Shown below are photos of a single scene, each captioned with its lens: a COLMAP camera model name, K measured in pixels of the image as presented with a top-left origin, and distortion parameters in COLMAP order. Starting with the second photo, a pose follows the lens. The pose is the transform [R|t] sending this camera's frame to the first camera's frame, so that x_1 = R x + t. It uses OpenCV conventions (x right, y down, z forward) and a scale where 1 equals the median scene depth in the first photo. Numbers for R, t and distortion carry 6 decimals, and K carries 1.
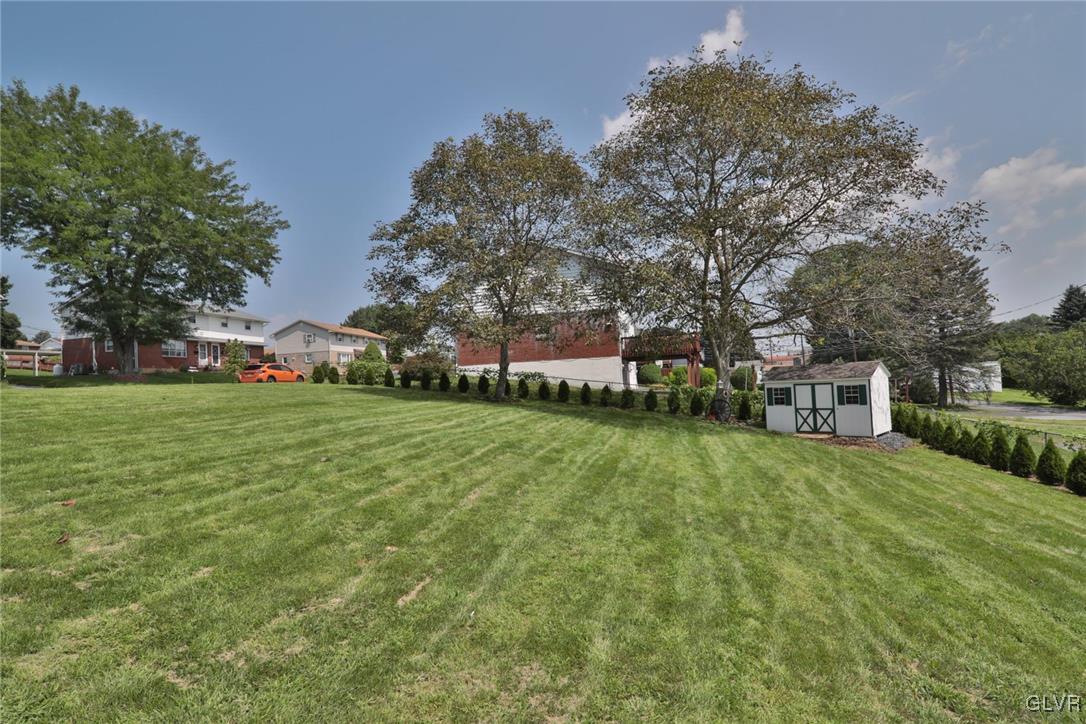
lens RADIAL K [[524.4, 0, 543.0], [0, 524.4, 362.0], [0, 0, 1]] dist [-0.014693, 0.000050]
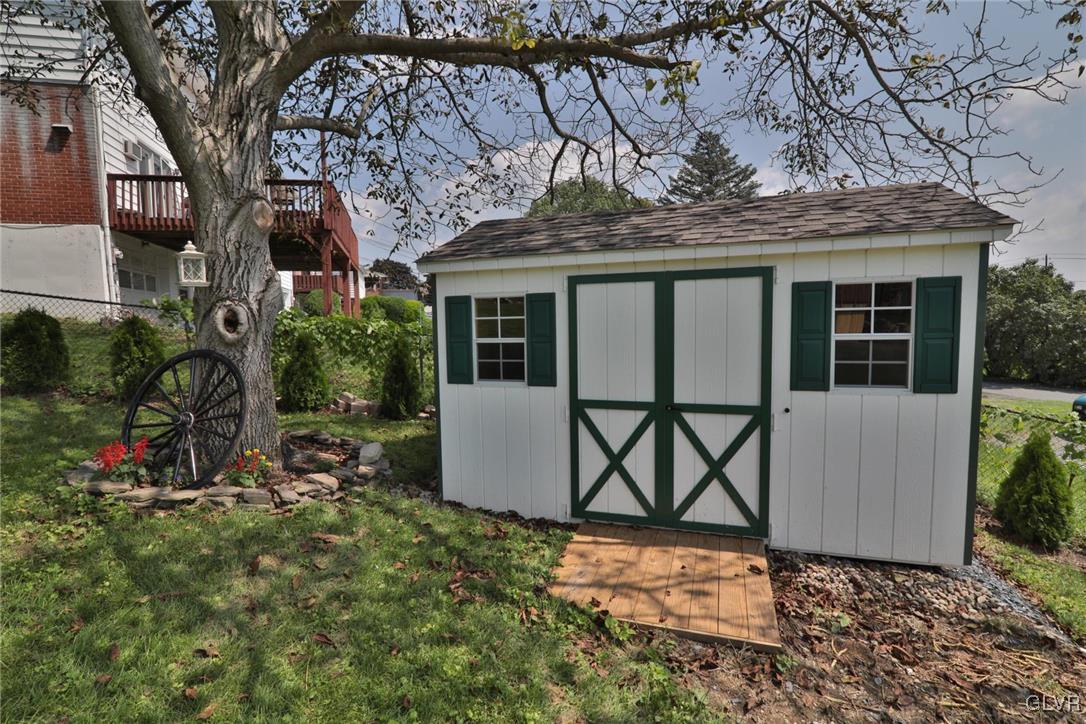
lens RADIAL K [[524.4, 0, 543.0], [0, 524.4, 362.0], [0, 0, 1]] dist [-0.014693, 0.000050]
pose [[0.892547, -0.009055, 0.450863, 0.375358], [-0.040950, 0.994040, 0.101031, 0.053462], [-0.449091, -0.108637, 0.886857, 0.812329]]
